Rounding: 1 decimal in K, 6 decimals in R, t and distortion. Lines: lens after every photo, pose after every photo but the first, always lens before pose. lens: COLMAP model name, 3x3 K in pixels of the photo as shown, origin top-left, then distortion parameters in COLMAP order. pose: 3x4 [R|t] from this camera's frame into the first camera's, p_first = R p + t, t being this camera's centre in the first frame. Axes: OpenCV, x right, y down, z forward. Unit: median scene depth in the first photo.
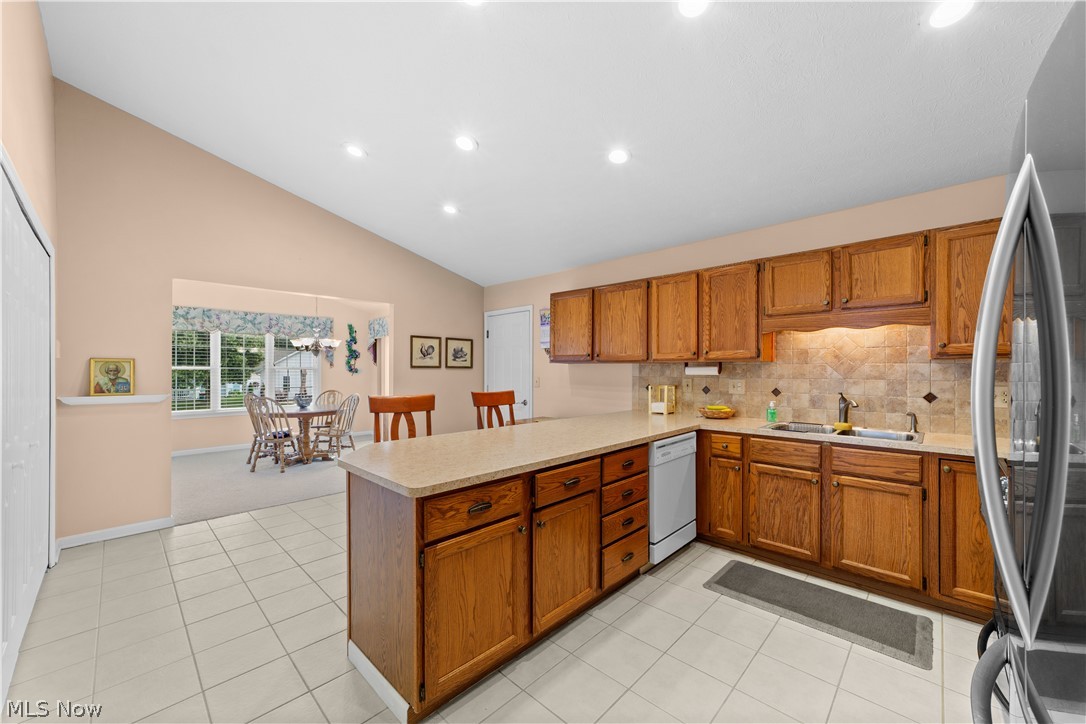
lens RADIAL K [[418.2, 0, 538.6], [0, 418.2, 373.9], [0, 0, 1]] dist [-0.020241, 0.009785]
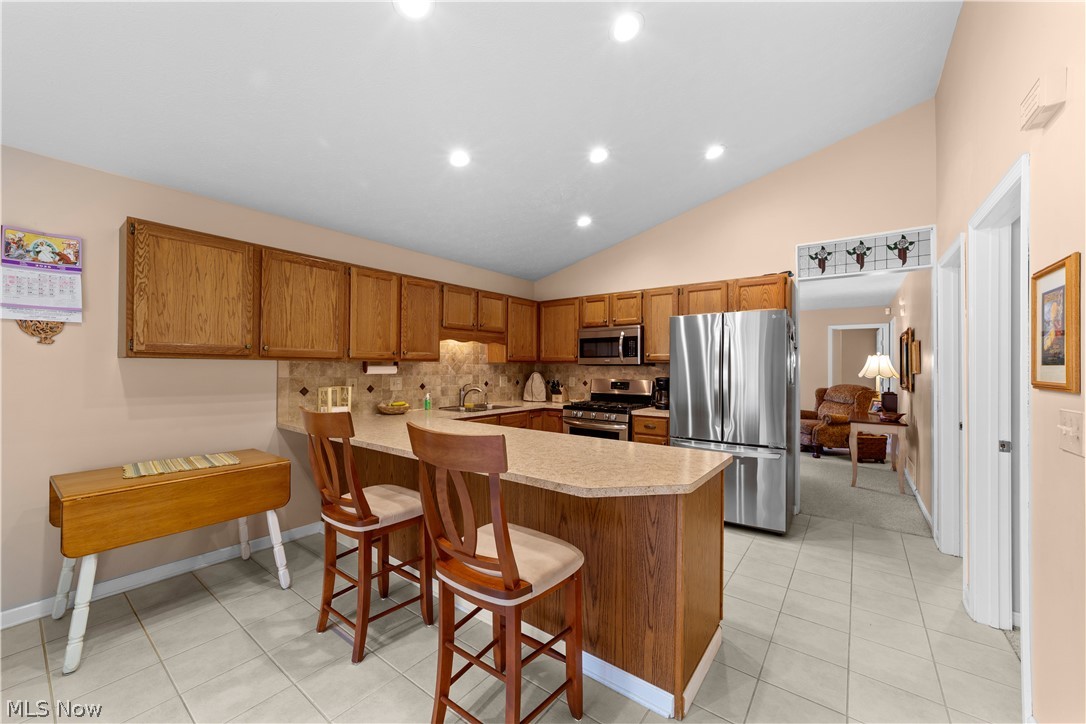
lens RADIAL K [[417.1, 0, 539.1], [0, 417.1, 365.8], [0, 0, 1]] dist [-0.022231, 0.010156]
pose [[-0.118443, -0.000144, 0.992961, -0.712747], [0.006433, 0.999979, 0.000912, -0.016895], [-0.992940, 0.006495, -0.118440, 0.792877]]
